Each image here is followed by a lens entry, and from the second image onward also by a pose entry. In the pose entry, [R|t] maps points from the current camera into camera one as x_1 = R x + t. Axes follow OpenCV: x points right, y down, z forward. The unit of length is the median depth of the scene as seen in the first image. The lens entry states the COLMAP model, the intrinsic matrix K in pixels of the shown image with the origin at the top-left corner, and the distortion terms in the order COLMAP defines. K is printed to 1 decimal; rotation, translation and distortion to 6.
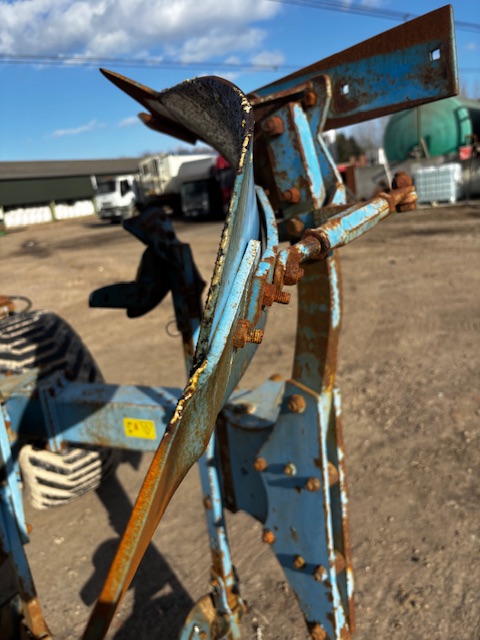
lens RADIAL K [[492.4, 0, 244.1], [0, 492.4, 323.1], [0, 0, 1]] dist [0.041535, -0.056728]
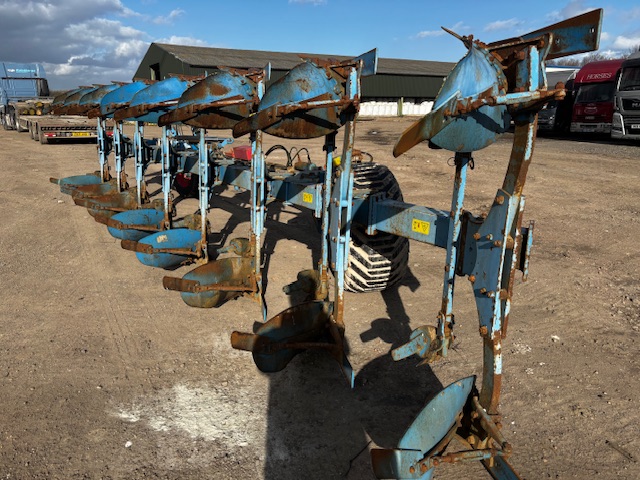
lens RADIAL K [[492.4, 0, 320.1], [0, 492.4, 239.9], [0, 0, 1]] dist [0.041535, -0.056728]
pose [[0.861886, 0.247967, -0.442341, 0.025144], [-0.237255, 0.968113, 0.080421, 0.020779], [0.448177, 0.035634, 0.893234, -0.066019]]
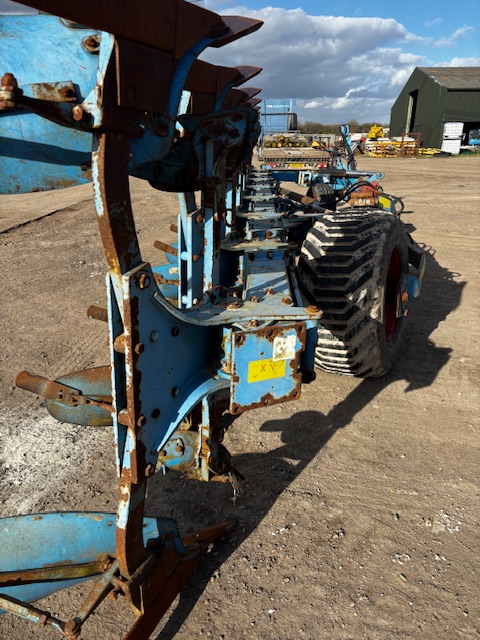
lens RADIAL K [[492.4, 0, 246.0], [0, 492.4, 319.8], [0, 0, 1]] dist [0.041535, -0.056728]
pose [[0.367062, 0.425278, -0.827287, 0.082011], [-0.279780, 0.898661, 0.337833, -0.015514], [0.887124, 0.107452, 0.448848, 0.046995]]
